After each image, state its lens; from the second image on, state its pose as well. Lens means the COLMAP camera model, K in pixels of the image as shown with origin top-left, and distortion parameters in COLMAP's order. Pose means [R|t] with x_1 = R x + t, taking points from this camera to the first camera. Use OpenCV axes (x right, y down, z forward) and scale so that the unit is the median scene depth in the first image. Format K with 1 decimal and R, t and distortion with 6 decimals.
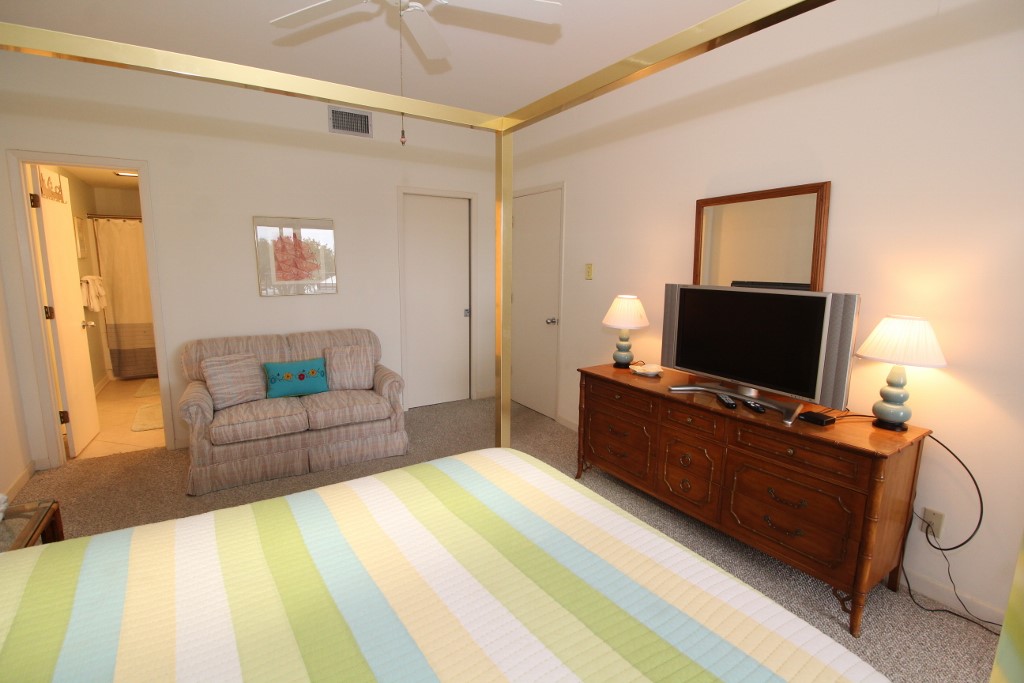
lens RADIAL K [[479.8, 0, 510.1], [0, 479.8, 340.2], [0, 0, 1]] dist [0.002106, -0.001405]
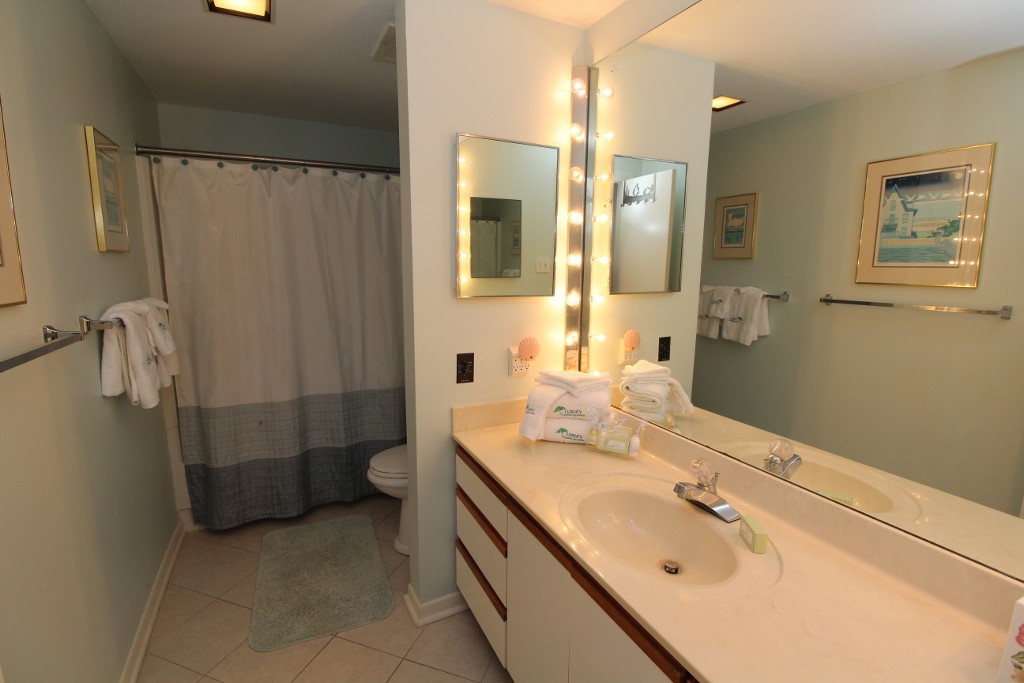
lens RADIAL K [[479.8, 0, 517.0], [0, 479.8, 340.4], [0, 0, 1]] dist [0.002106, -0.001405]
pose [[0.995311, 0.005973, -0.096539, -0.504116], [-0.006231, 0.999978, -0.002374, -0.095757], [0.096523, 0.002964, 0.995326, 0.608250]]
